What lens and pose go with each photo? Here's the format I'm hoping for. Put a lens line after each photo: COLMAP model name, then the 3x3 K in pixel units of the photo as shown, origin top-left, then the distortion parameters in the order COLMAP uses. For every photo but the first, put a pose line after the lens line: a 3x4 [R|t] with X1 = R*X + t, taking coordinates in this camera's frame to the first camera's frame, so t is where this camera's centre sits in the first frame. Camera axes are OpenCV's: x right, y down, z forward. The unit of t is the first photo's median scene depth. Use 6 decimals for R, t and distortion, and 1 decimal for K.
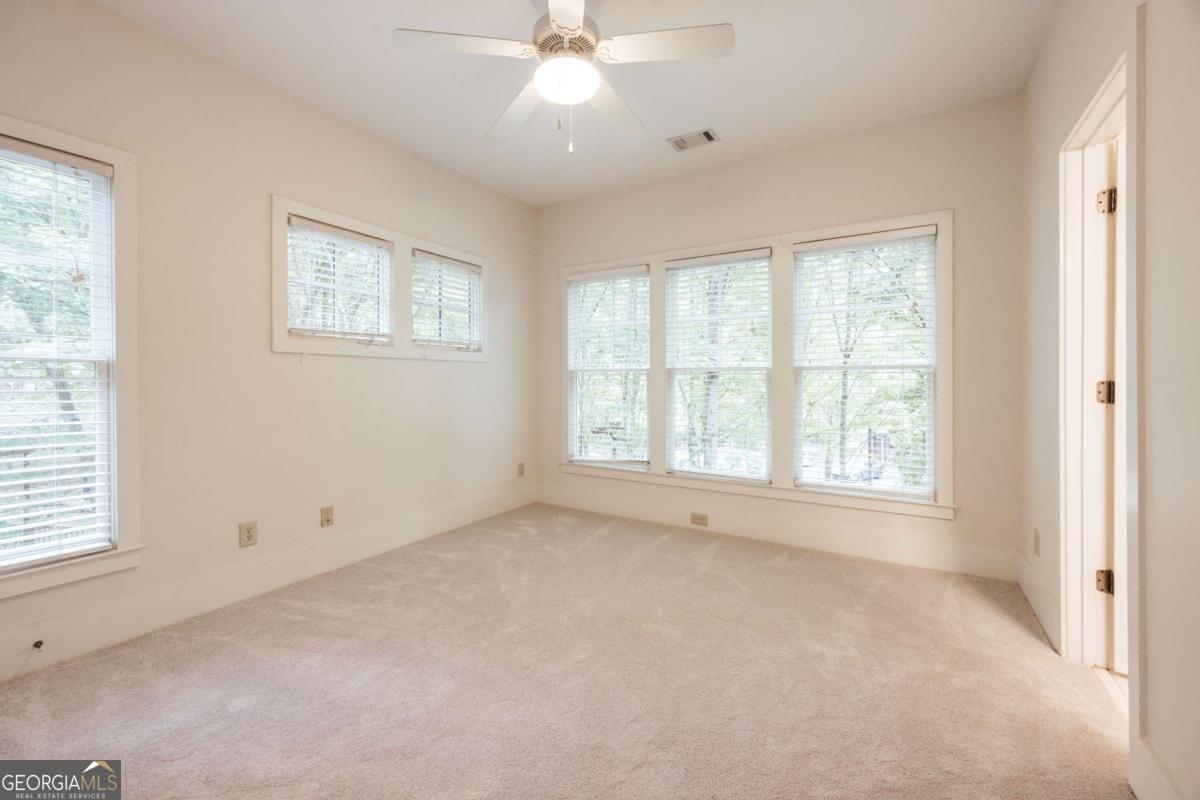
lens RADIAL K [[488.1, 0, 603.4], [0, 488.1, 389.3], [0, 0, 1]] dist [0.019069, -0.000043]
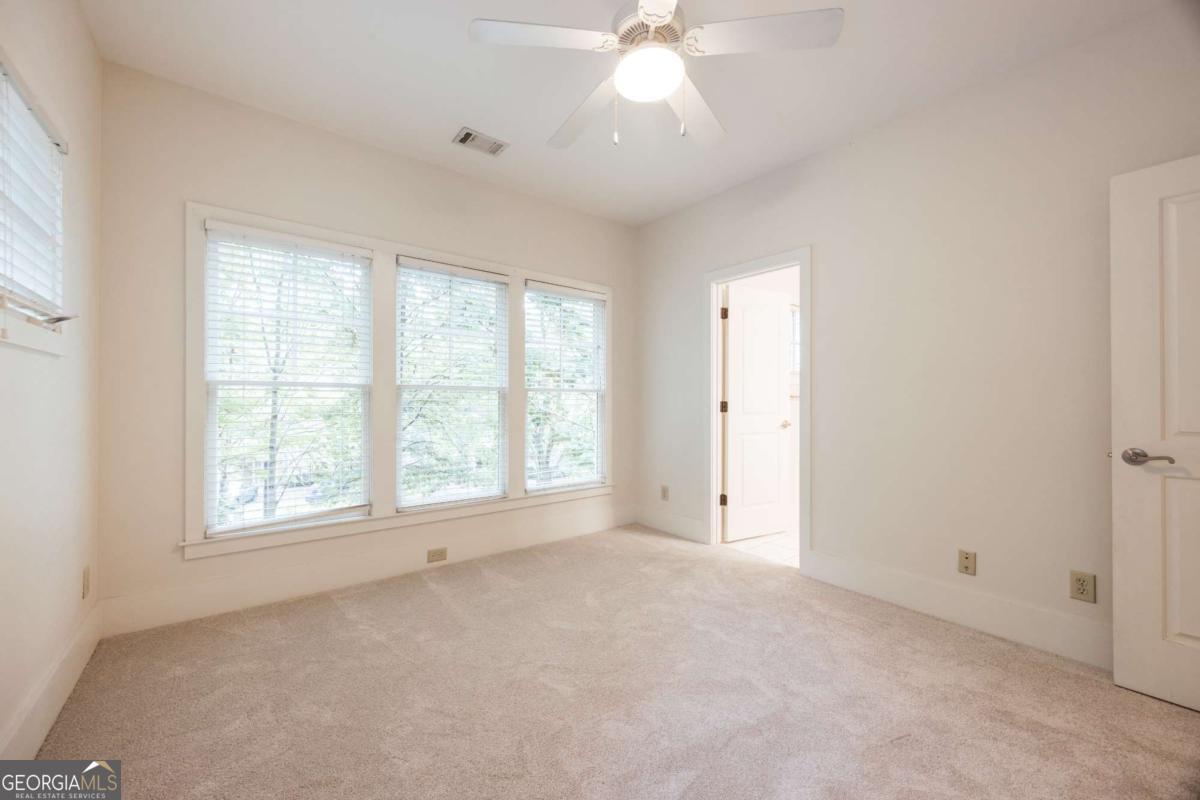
lens RADIAL K [[465.6, 0, 593.1], [0, 465.6, 402.2], [0, 0, 1]] dist [0.000941, 0.000130]
pose [[0.352984, -0.003144, 0.935624, -0.506811], [0.013920, 0.999901, -0.001891, -0.007751], [-0.935526, 0.013692, 0.352993, 0.436234]]
